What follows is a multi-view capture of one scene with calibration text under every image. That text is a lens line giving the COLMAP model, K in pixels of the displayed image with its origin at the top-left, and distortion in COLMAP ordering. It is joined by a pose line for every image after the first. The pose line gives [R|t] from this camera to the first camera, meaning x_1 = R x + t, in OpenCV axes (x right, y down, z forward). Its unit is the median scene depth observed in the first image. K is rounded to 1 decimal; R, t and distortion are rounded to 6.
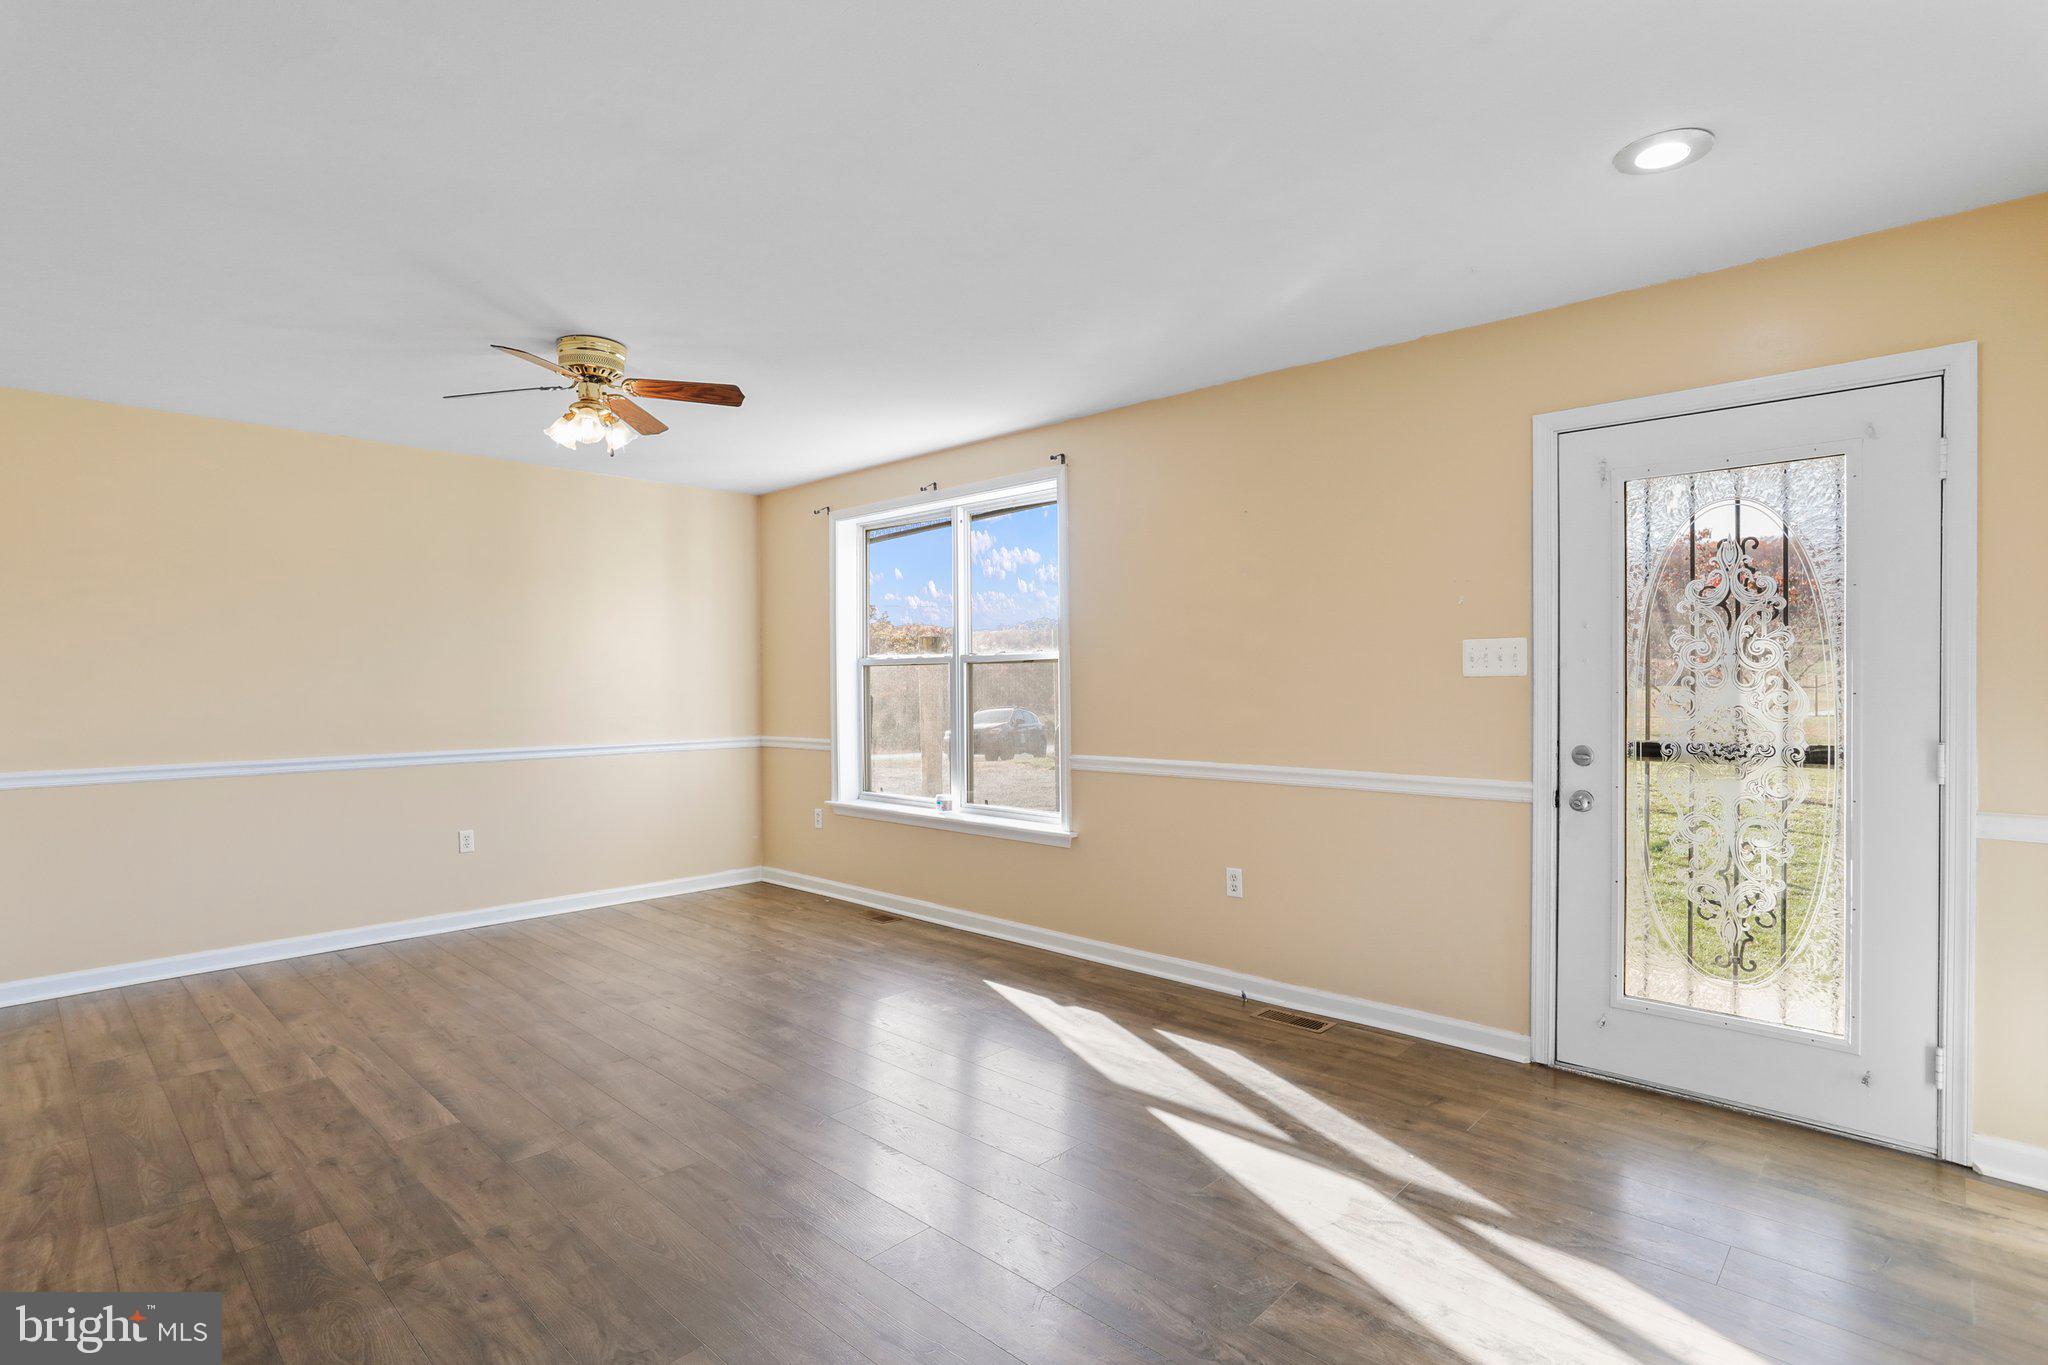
lens RADIAL K [[994.7, 0, 1021.7], [0, 994.7, 673.4], [0, 0, 1]] dist [-0.055163, 0.026629]
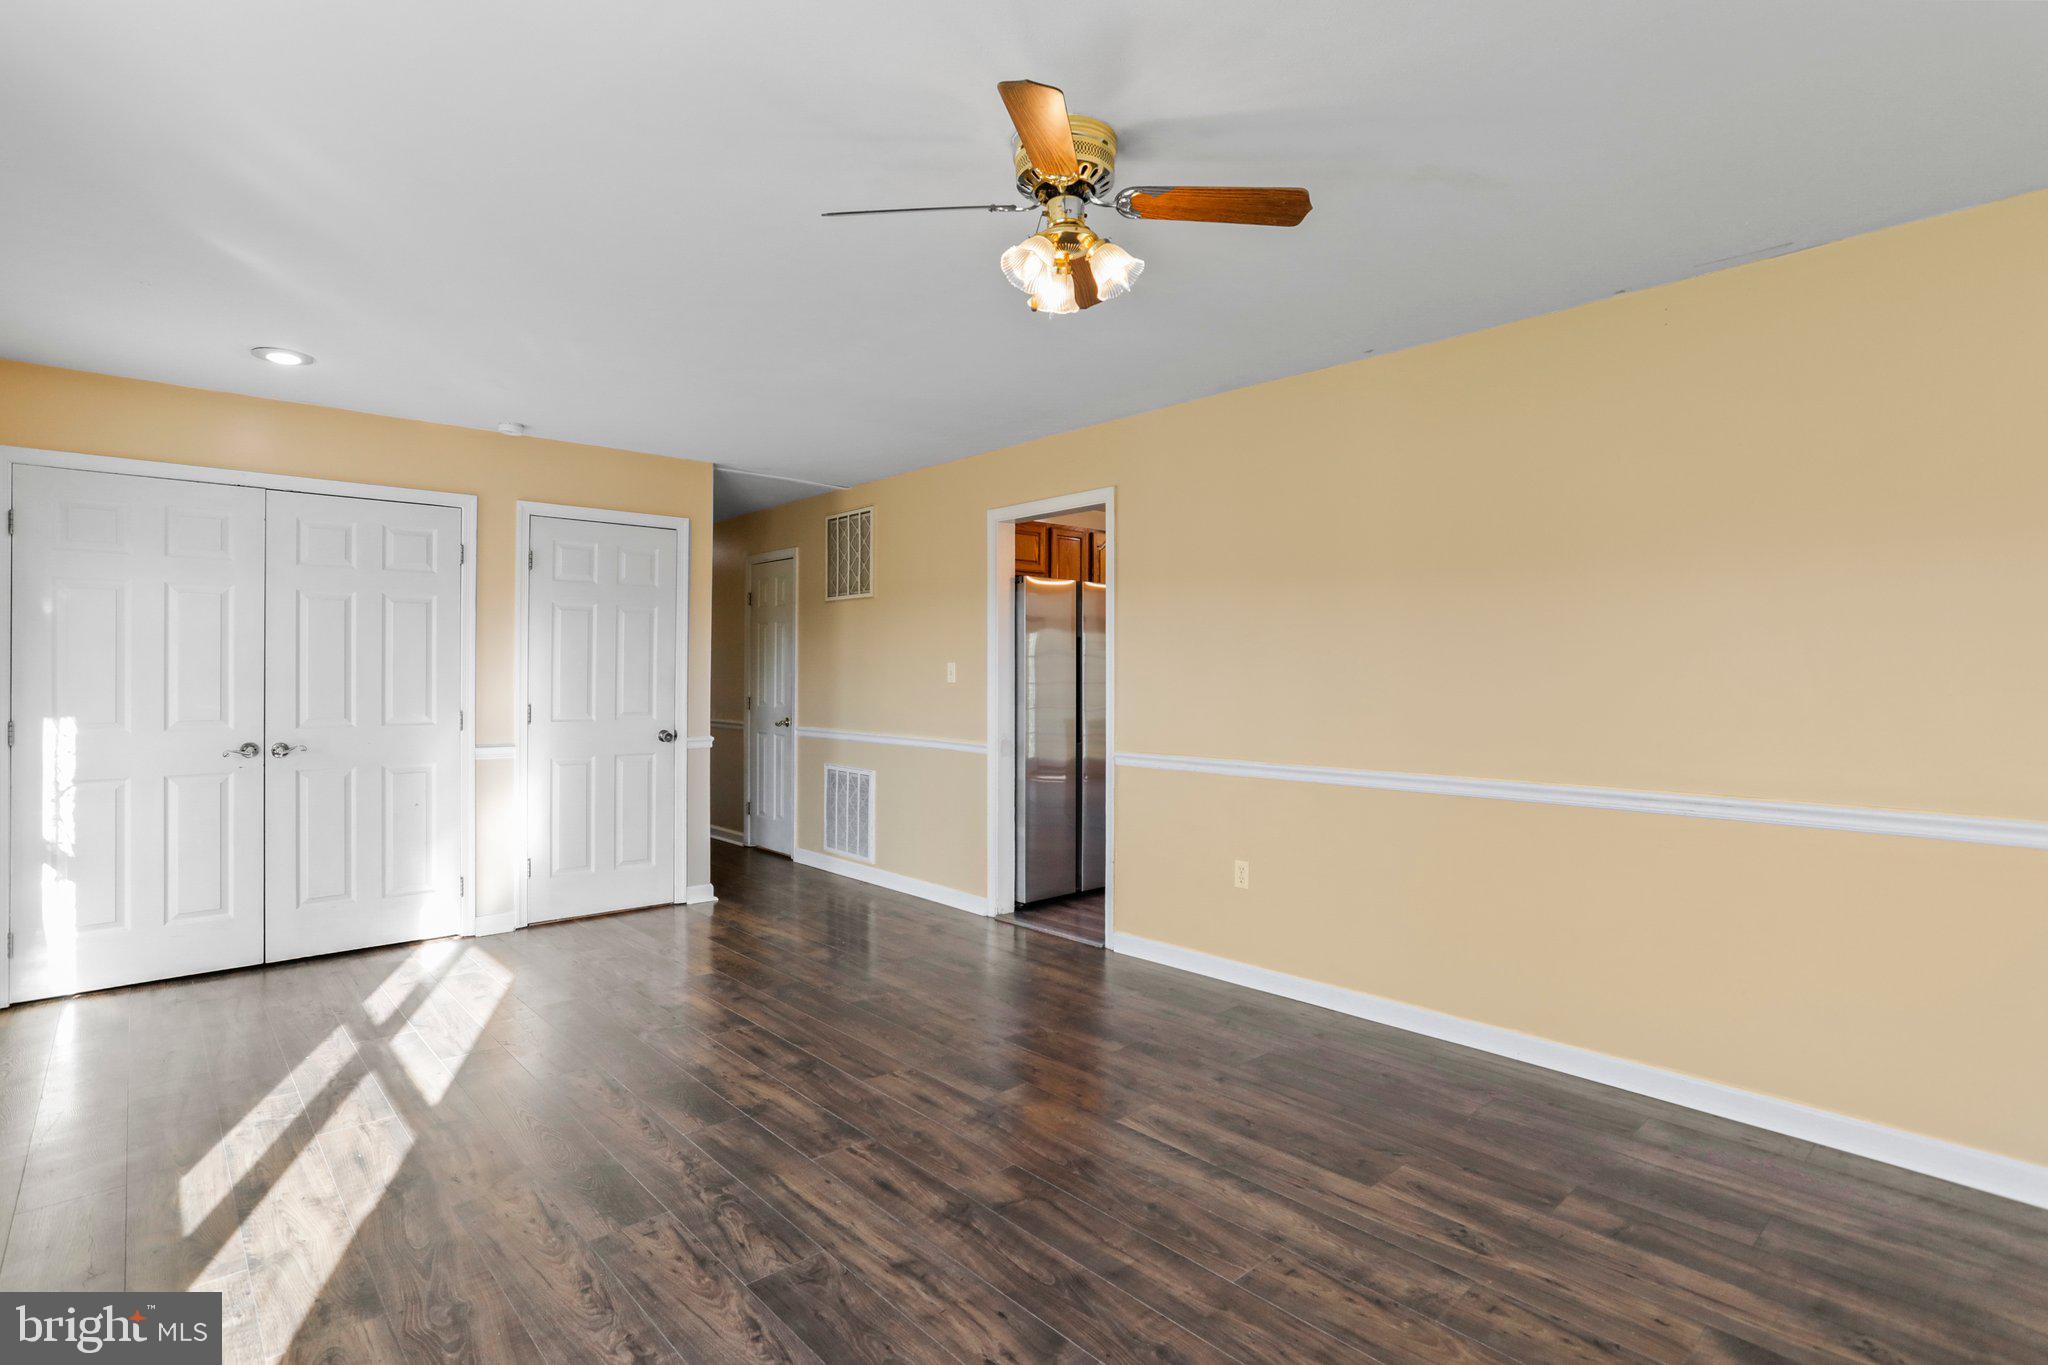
lens RADIAL K [[994.7, 0, 1021.7], [0, 994.7, 673.4], [0, 0, 1]] dist [-0.055163, 0.026629]
pose [[-0.997260, 0.004496, 0.073839, -0.520862], [0.003752, 0.999941, -0.010210, 0.015625], [-0.073881, -0.009905, -0.997218, 1.874877]]
